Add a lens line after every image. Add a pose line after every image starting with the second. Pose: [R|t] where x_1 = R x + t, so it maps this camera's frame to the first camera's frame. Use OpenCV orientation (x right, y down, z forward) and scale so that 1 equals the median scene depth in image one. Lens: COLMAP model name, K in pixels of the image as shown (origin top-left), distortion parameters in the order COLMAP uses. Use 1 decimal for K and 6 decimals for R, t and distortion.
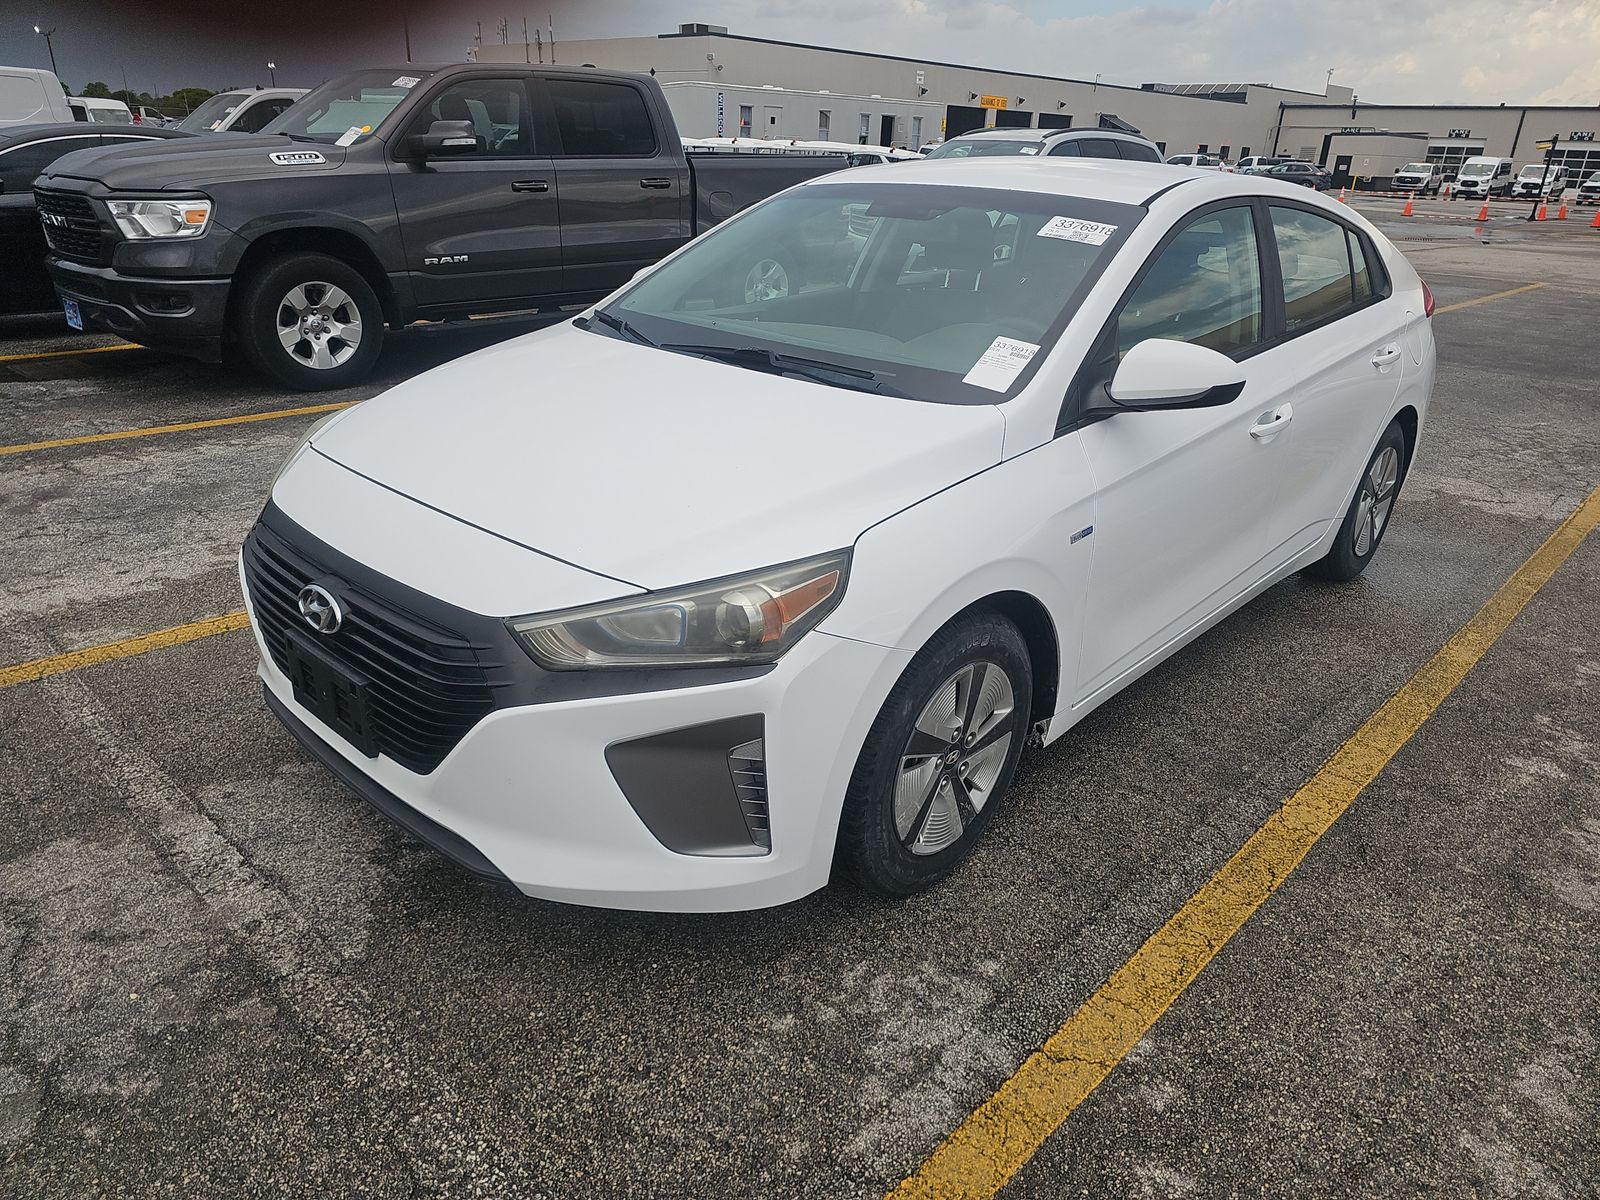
lens RADIAL K [[1059.7, 0, 803.7], [0, 1059.7, 608.4], [0, 0, 1]] dist [0.025462, -0.024946]
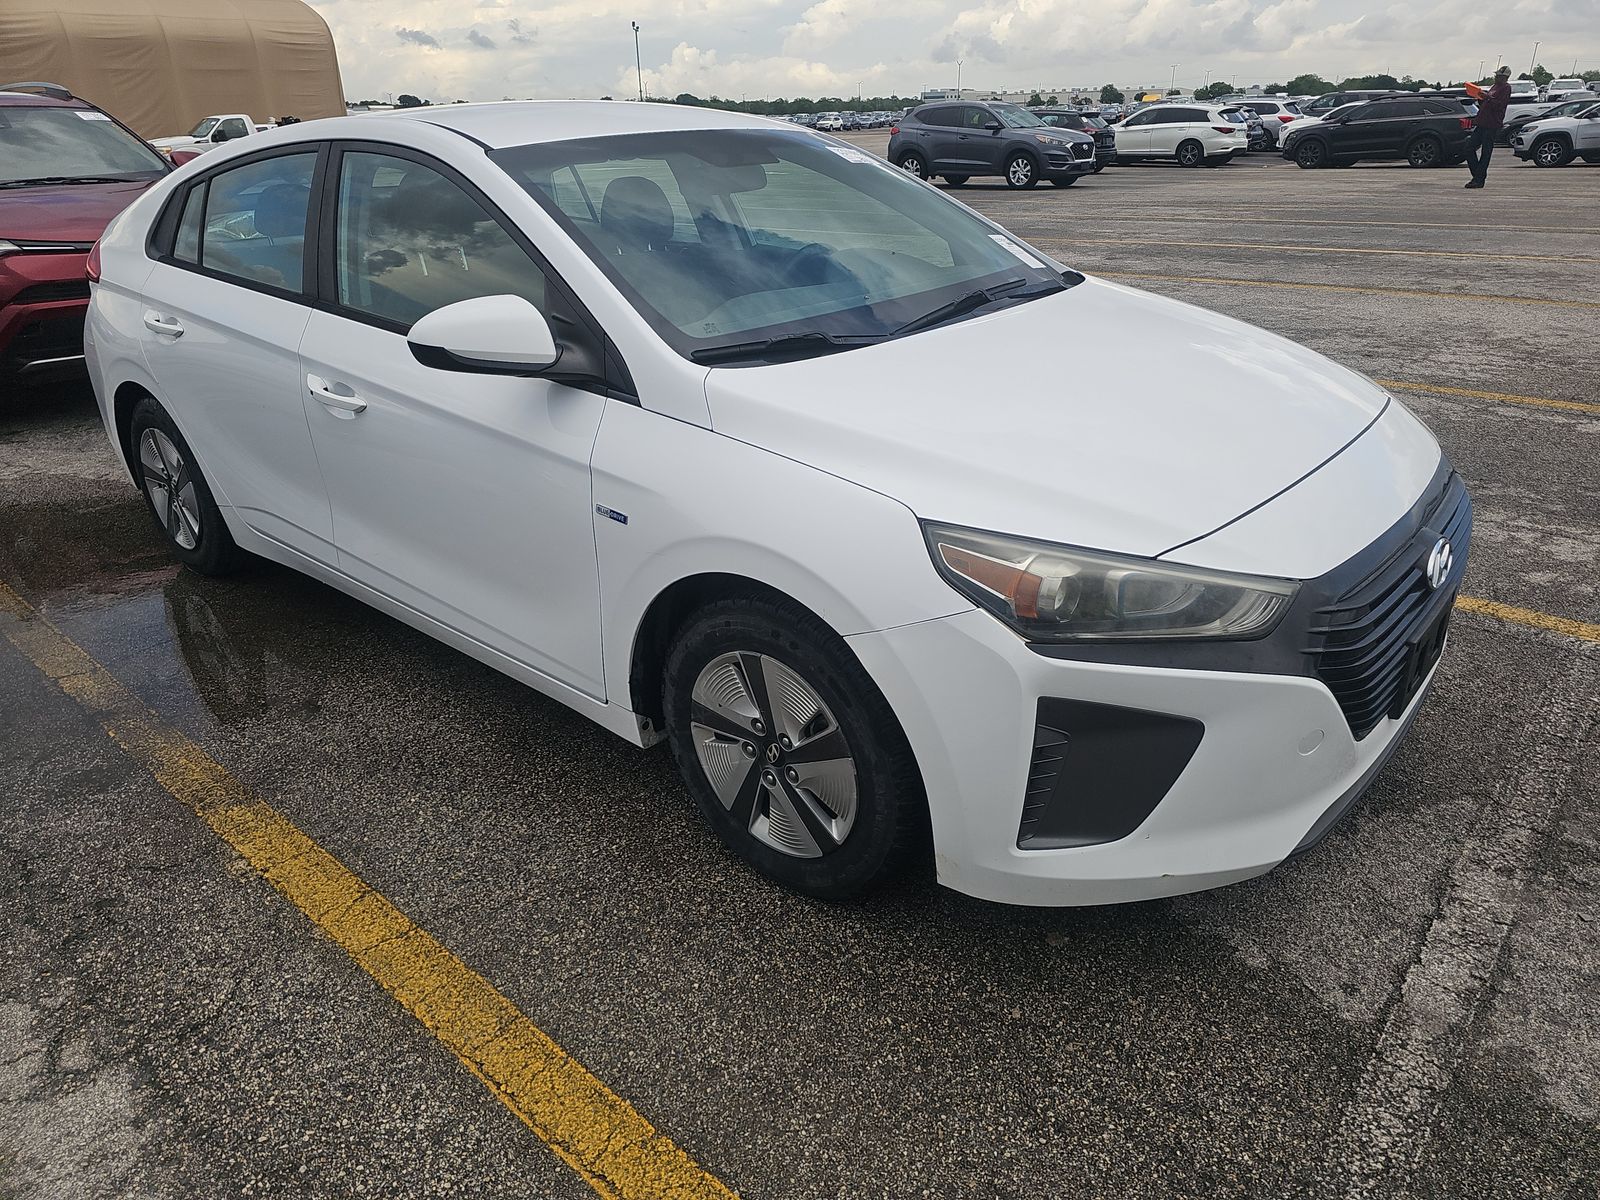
lens RADIAL K [[1059.7, 0, 834.5], [0, 1059.7, 587.2], [0, 0, 1]] dist [0.025462, -0.024946]
pose [[-0.058763, -0.434259, 0.898869, -0.742795], [0.415452, 0.808106, 0.417570, -0.349905], [-0.907715, 0.397975, 0.132927, 0.783983]]
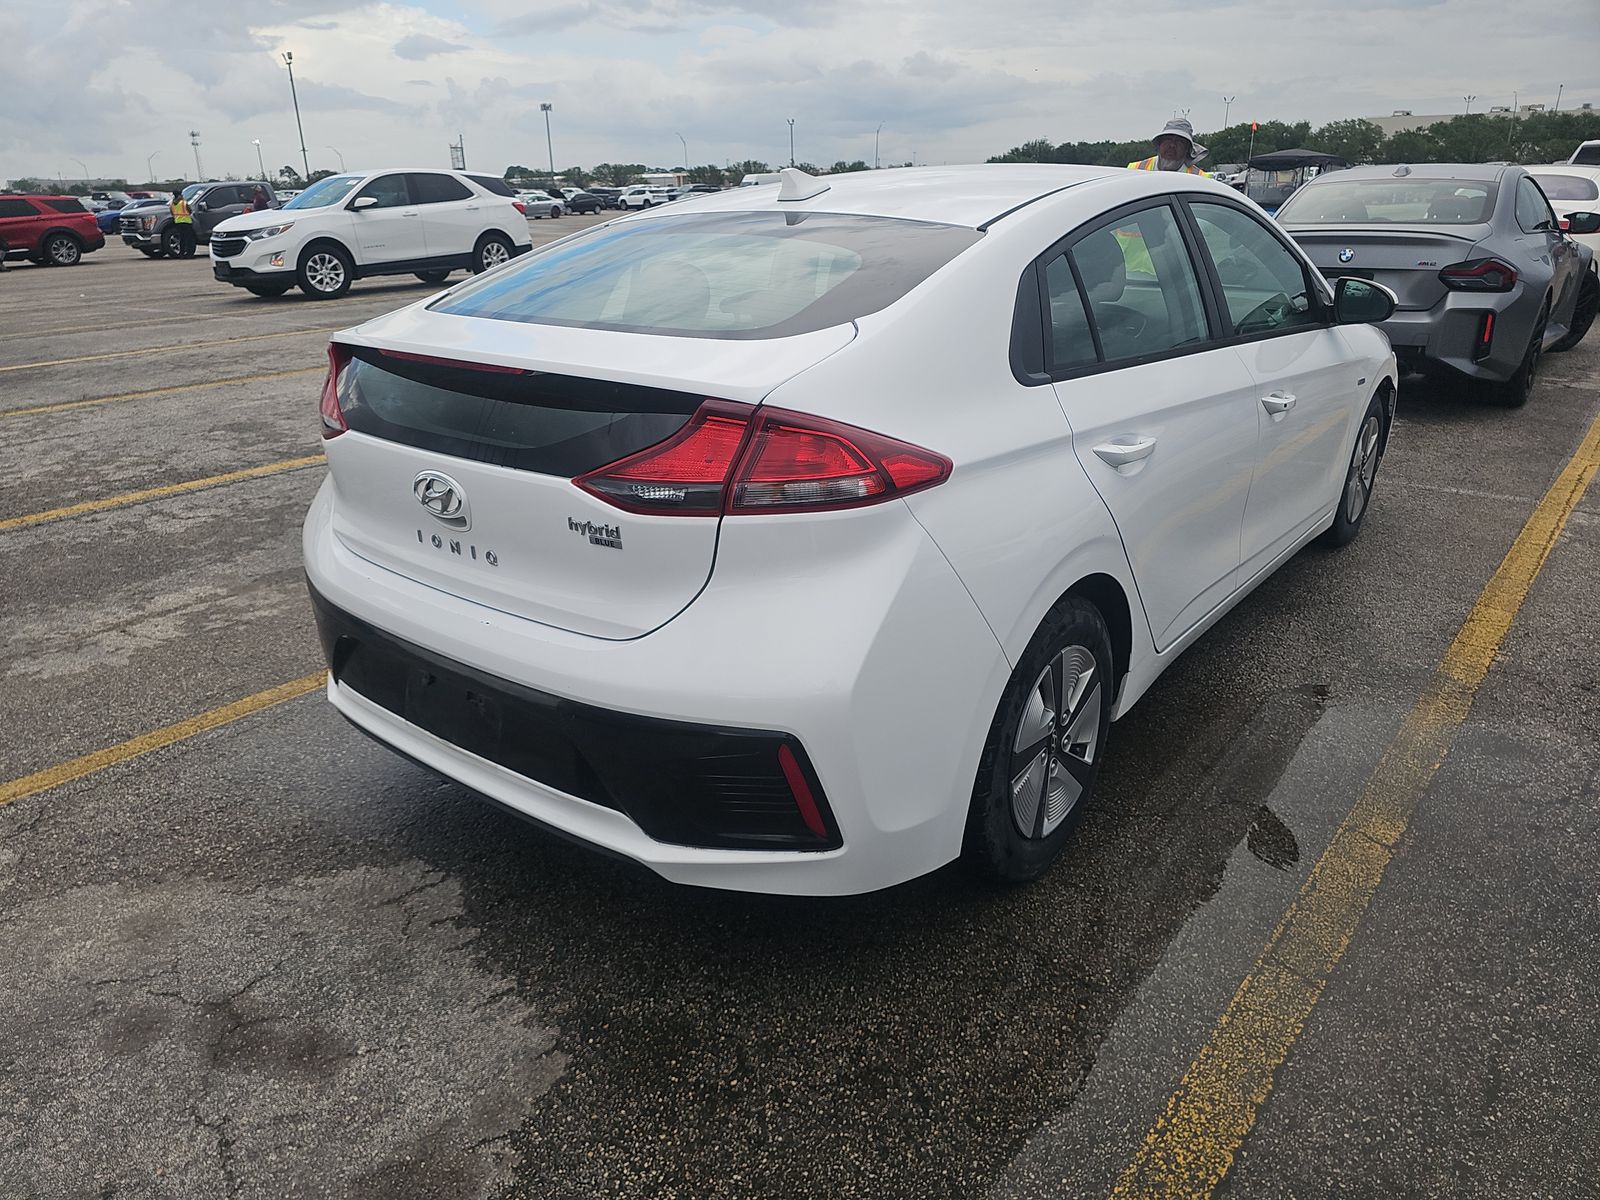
lens RADIAL K [[1059.7, 0, 792.6], [0, 1059.7, 598.1], [0, 0, 1]] dist [0.025462, -0.024946]
pose [[-0.996983, 0.012561, -0.076593, 0.463000], [-0.044112, 0.720262, 0.692298, -0.758585], [0.063863, 0.693588, -0.717535, 1.847505]]
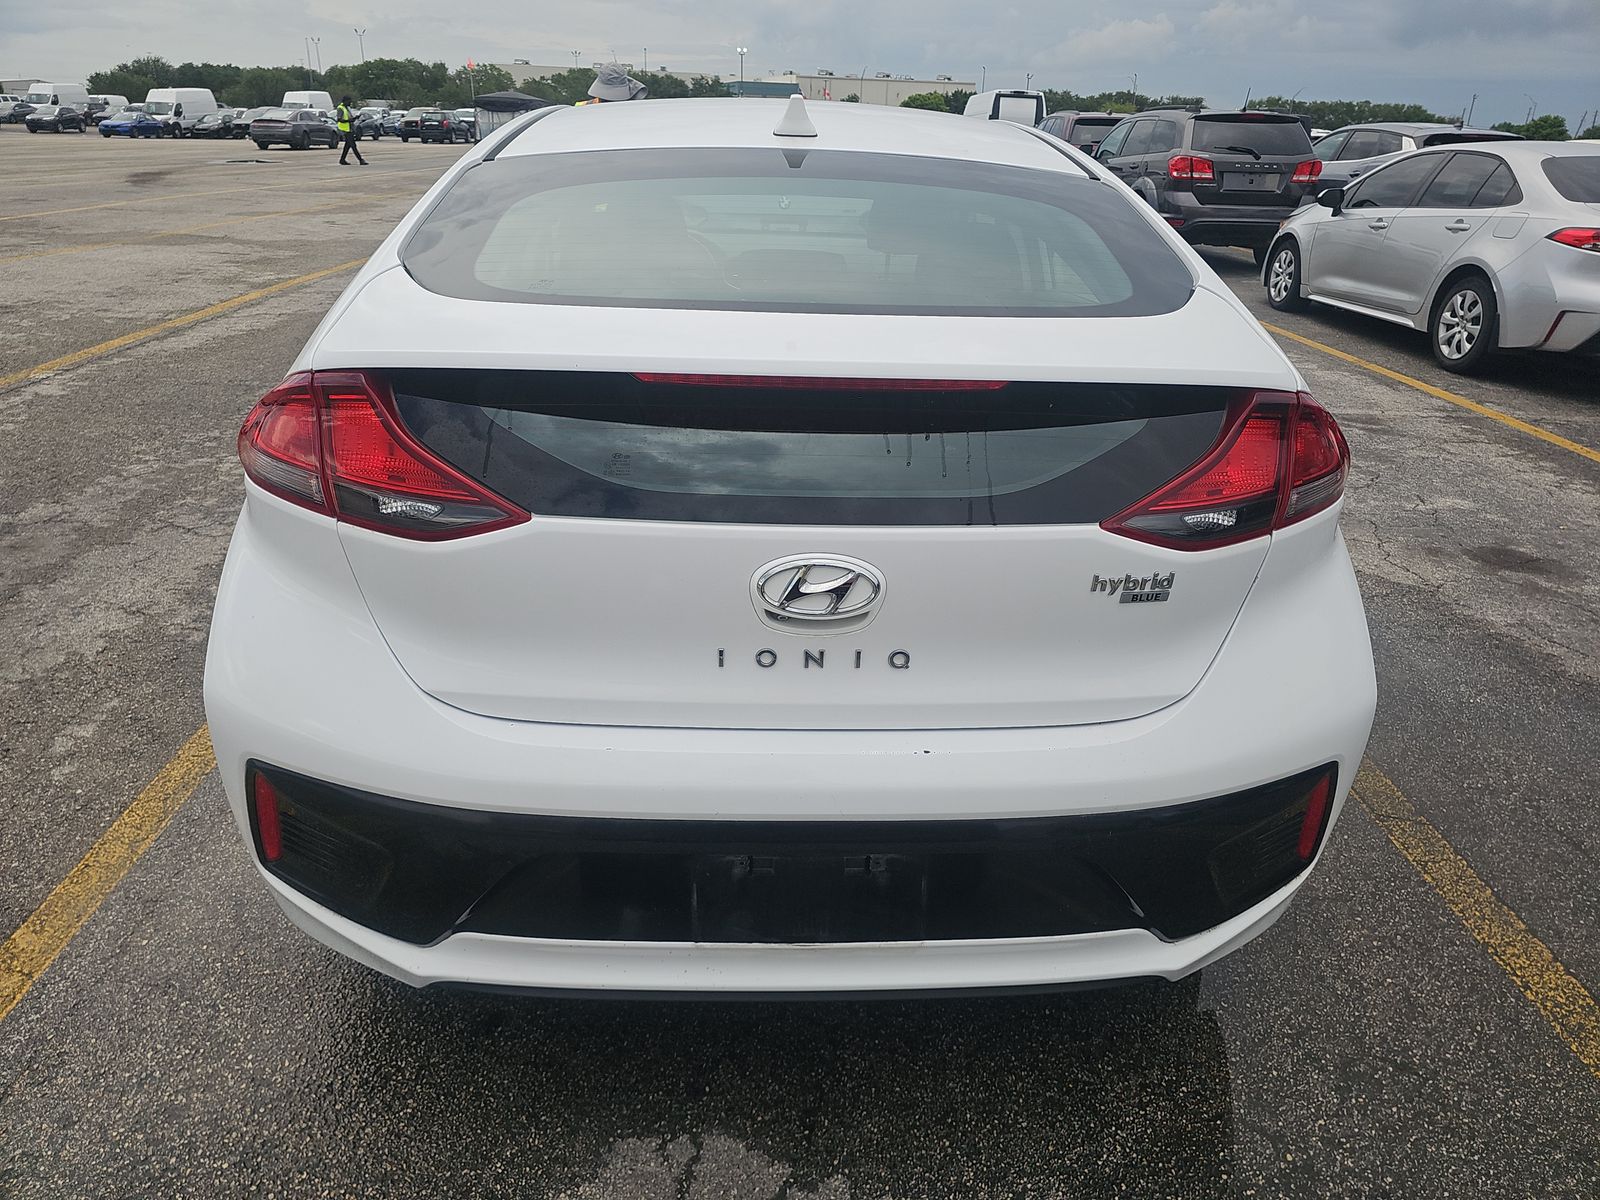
lens RADIAL K [[1059.7, 0, 789.4], [0, 1059.7, 588.8], [0, 0, 1]] dist [0.025462, -0.024946]
pose [[-0.701035, 0.230068, -0.674995, 0.852594], [-0.328471, 0.735969, 0.591993, -0.614780], [0.632974, 0.636725, -0.440370, 1.553621]]
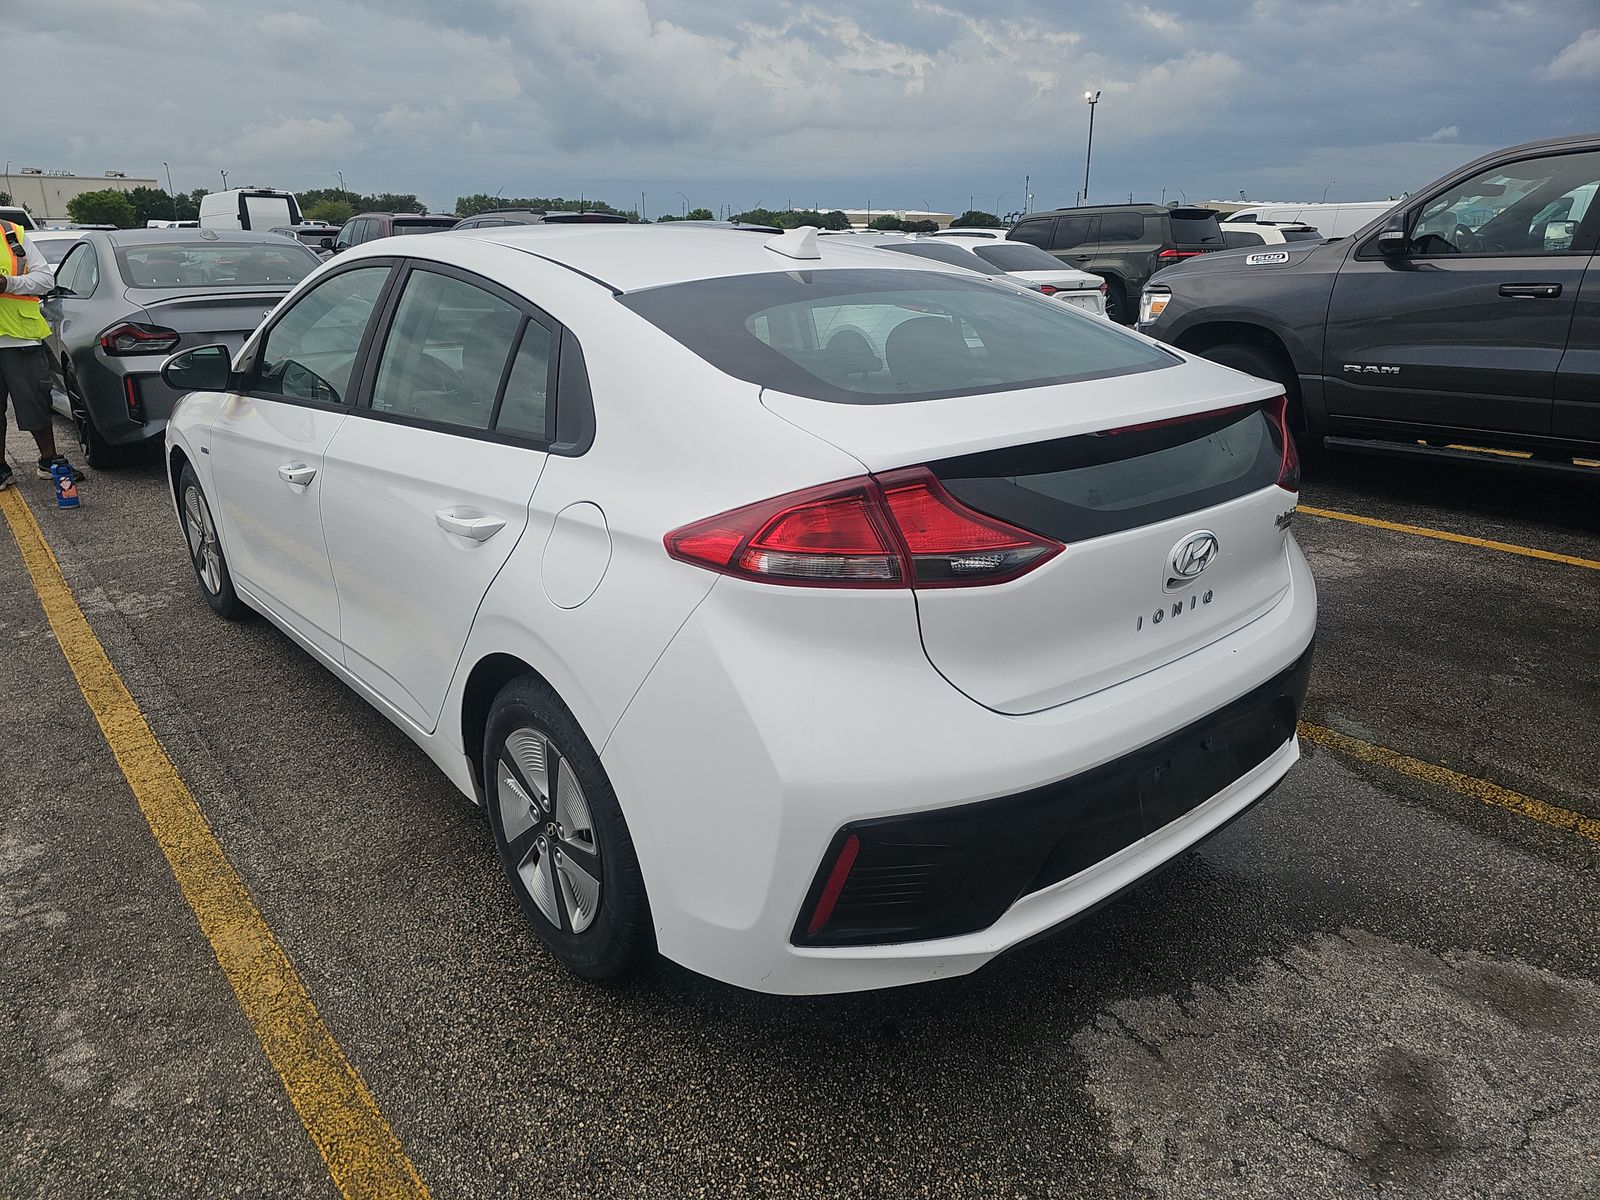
lens RADIAL K [[1059.7, 0, 803.0], [0, 1059.7, 600.4], [0, 0, 1]] dist [0.025462, -0.024946]
pose [[-0.111325, 0.286403, -0.951620, 1.142257], [-0.394579, 0.866119, 0.306830, -0.473172], [0.912093, 0.409647, 0.016587, 1.222069]]
